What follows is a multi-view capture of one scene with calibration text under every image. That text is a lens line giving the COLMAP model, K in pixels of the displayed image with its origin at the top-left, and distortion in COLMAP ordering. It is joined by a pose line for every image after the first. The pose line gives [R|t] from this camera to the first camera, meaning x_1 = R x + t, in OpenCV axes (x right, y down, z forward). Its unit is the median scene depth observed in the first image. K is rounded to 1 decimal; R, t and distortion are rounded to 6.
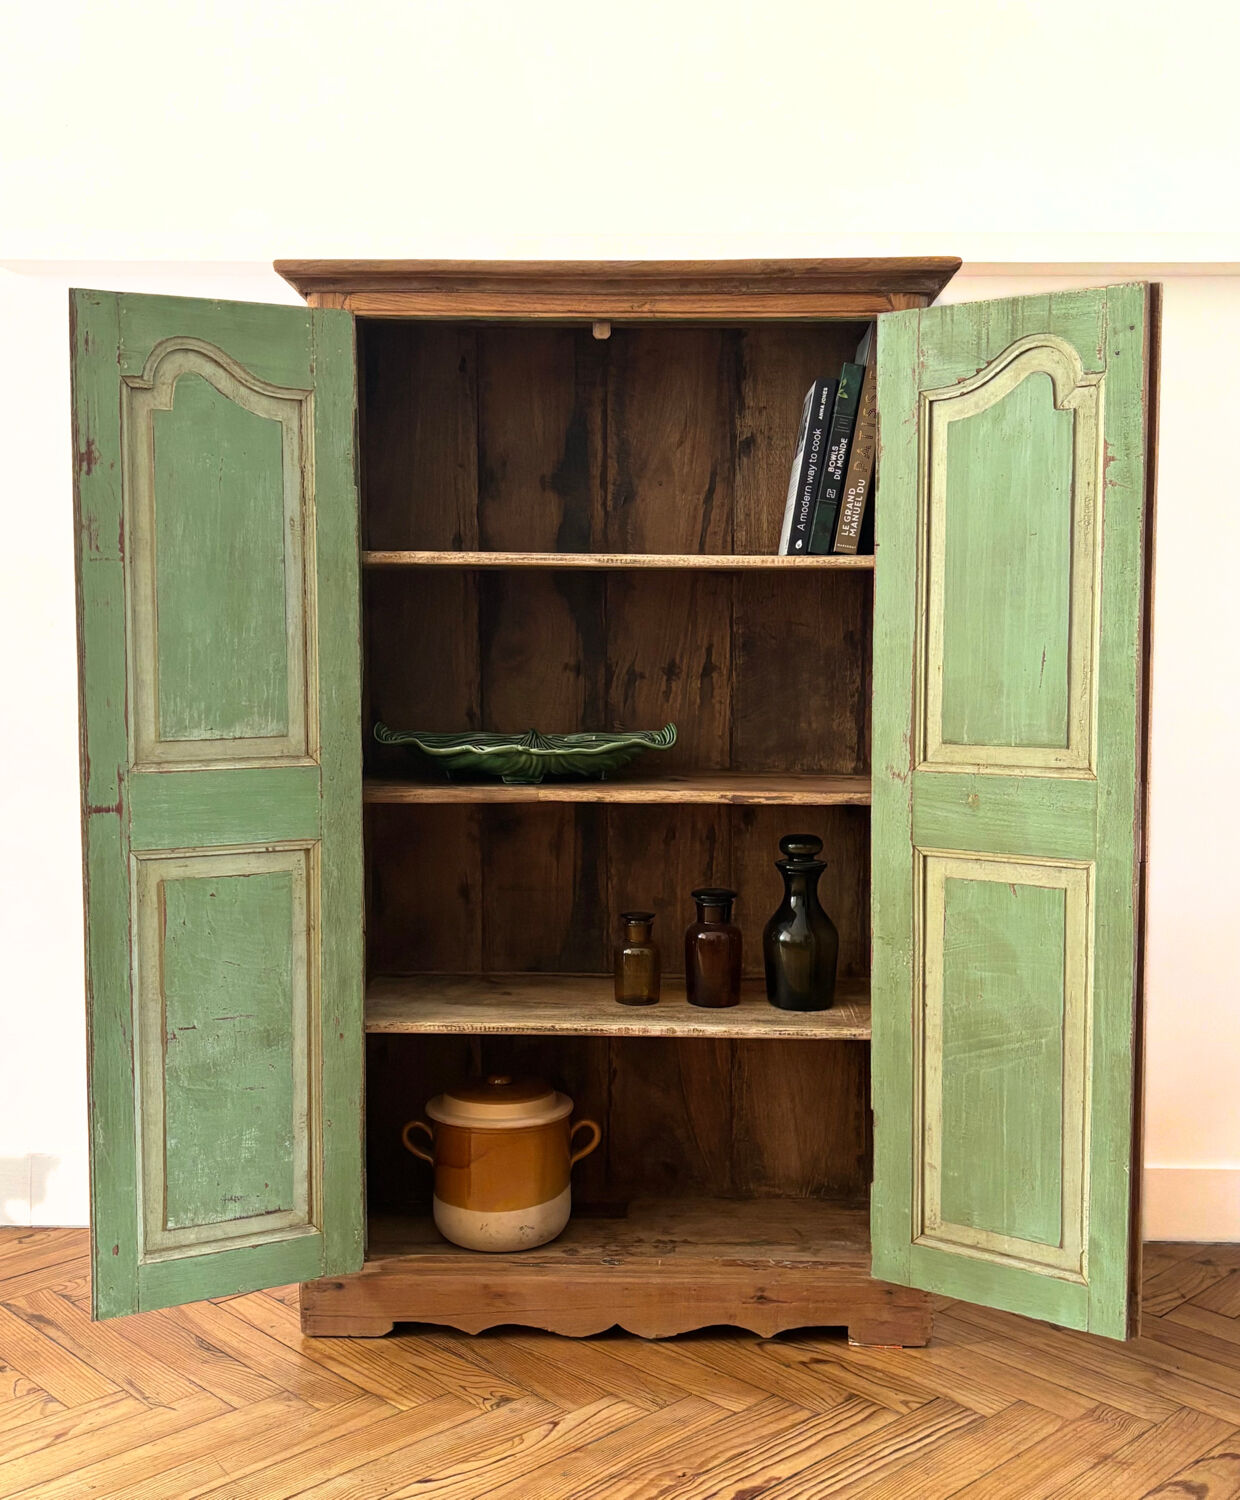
lens RADIAL K [[1571.9, 0, 623.3], [0, 1571.9, 714.5], [0, 0, 1]] dist [0.159910, -0.480049]
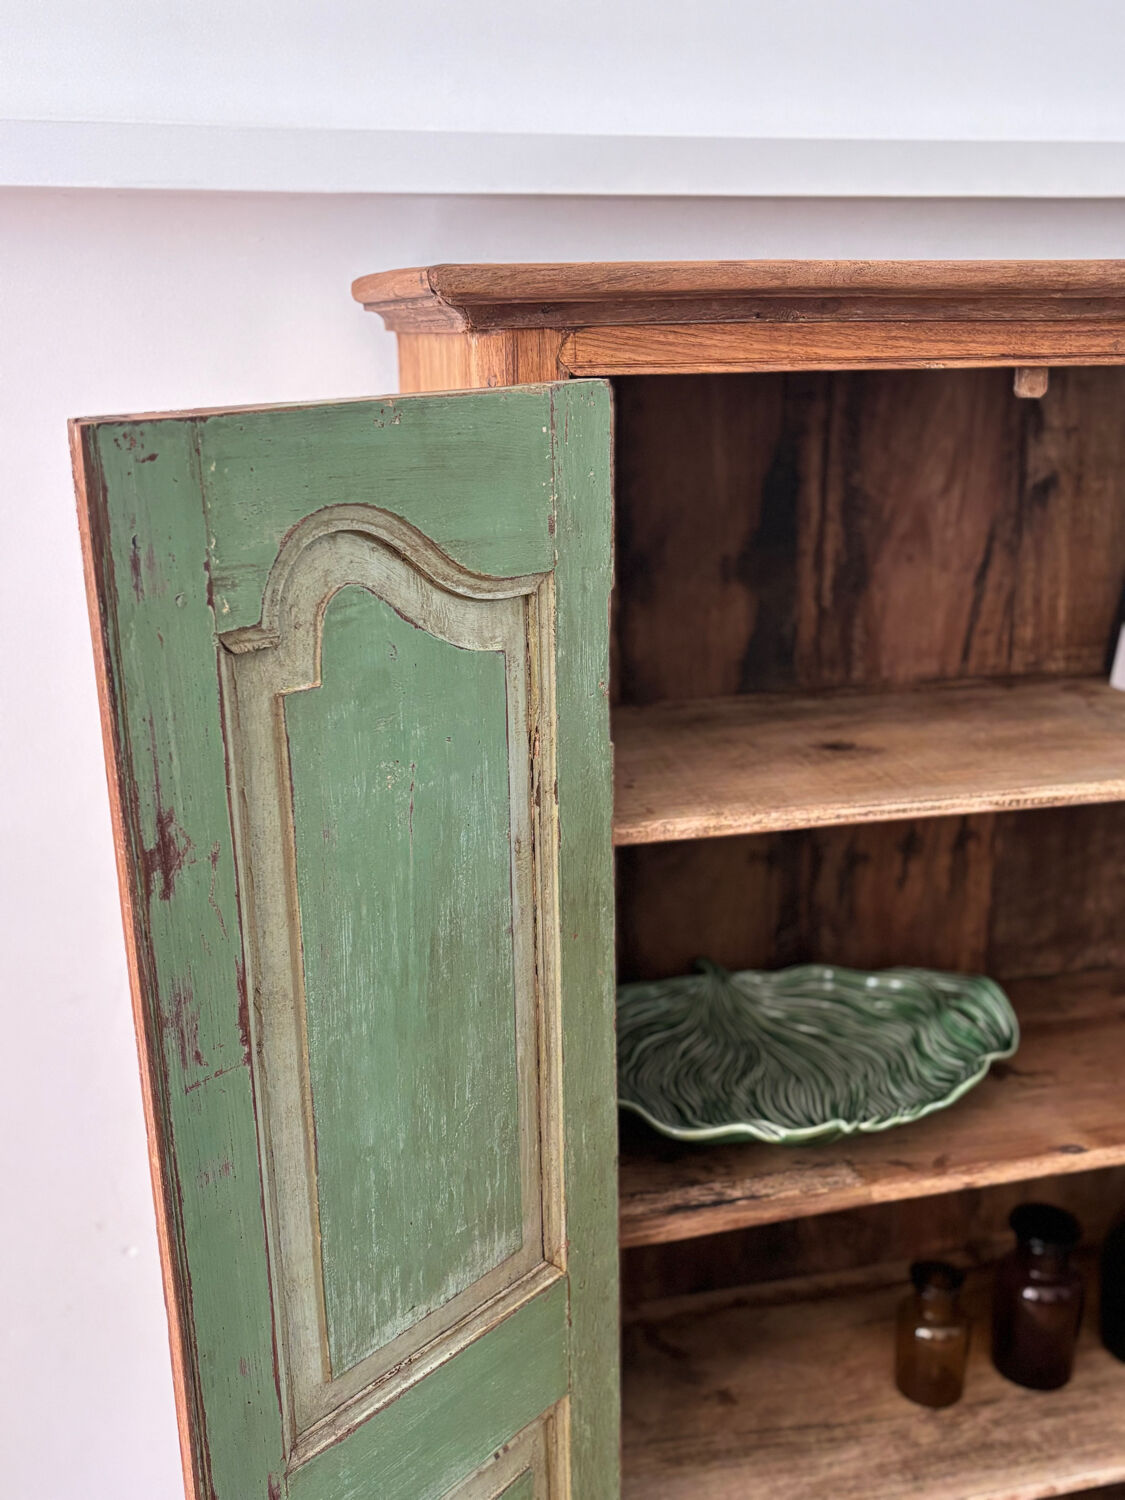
lens RADIAL K [[1520.6, 0, 568.9], [0, 1520.6, 748.0], [0, 0, 1]] dist [0.149707, -0.418727]
pose [[0.965419, -0.087041, 0.245743, -0.303516], [0.034118, 0.976694, 0.211908, -0.245955], [-0.258460, -0.196196, 0.945889, 0.560943]]
